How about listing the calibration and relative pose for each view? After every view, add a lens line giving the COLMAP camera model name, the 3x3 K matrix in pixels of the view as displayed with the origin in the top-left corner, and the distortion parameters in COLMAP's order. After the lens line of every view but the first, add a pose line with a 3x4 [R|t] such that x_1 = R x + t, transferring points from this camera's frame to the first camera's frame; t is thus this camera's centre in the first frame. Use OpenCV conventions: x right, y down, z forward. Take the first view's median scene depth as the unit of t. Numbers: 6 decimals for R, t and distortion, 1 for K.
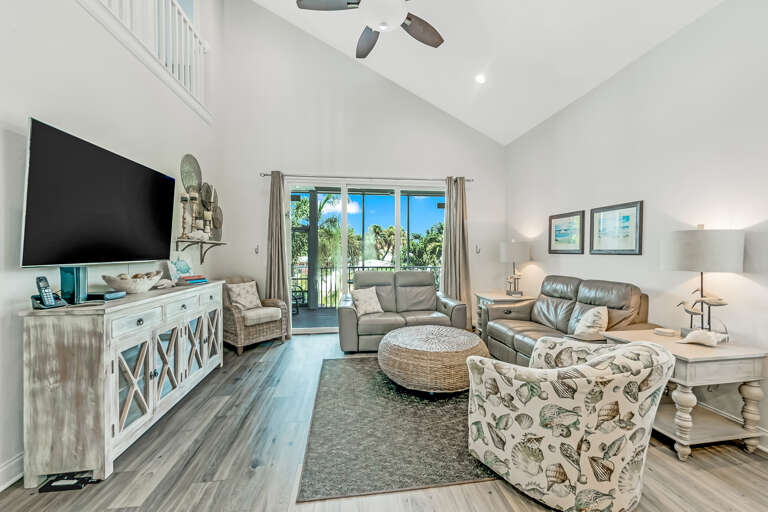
lens RADIAL K [[322.6, 0, 379.4], [0, 322.6, 255.6], [0, 0, 1]] dist [0.003923, 0.000034]
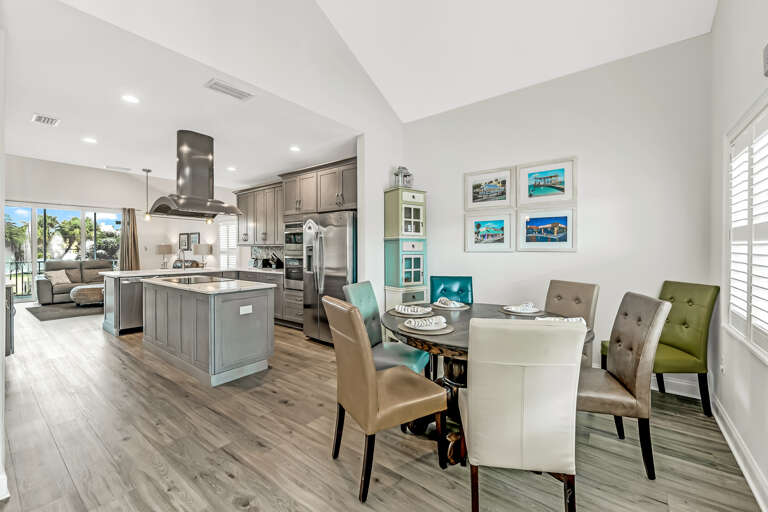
lens RADIAL K [[301.3, 0, 386.9], [0, 301.3, 249.7], [0, 0, 1]] dist [0.001587, 0.000150]
pose [[0.668071, 0.002415, 0.744094, -0.095473], [0.005135, 0.999956, -0.007856, 0.021006], [-0.744080, 0.009069, 0.668029, -2.019530]]
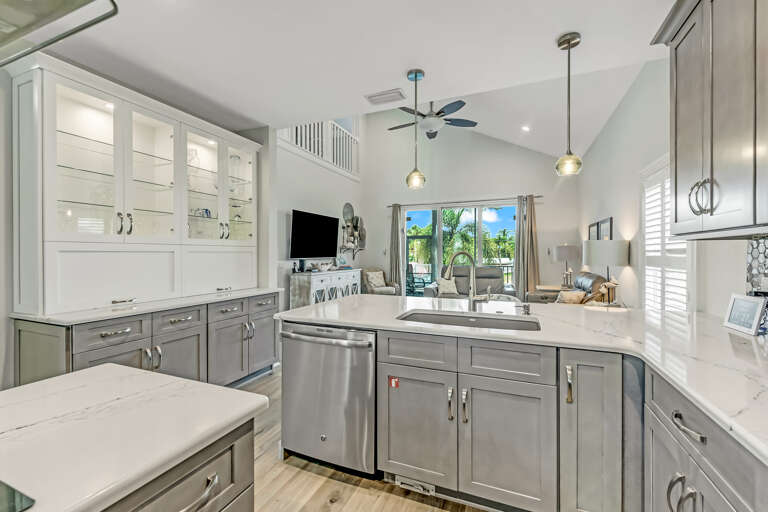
lens RADIAL K [[322.6, 0, 387.1], [0, 322.6, 254.6], [0, 0, 1]] dist [0.003923, 0.000034]
pose [[0.882998, 0.000881, -0.469377, 0.575647], [-0.005351, 0.999952, -0.008190, 0.010027], [0.469347, 0.009743, 0.882960, -0.640972]]
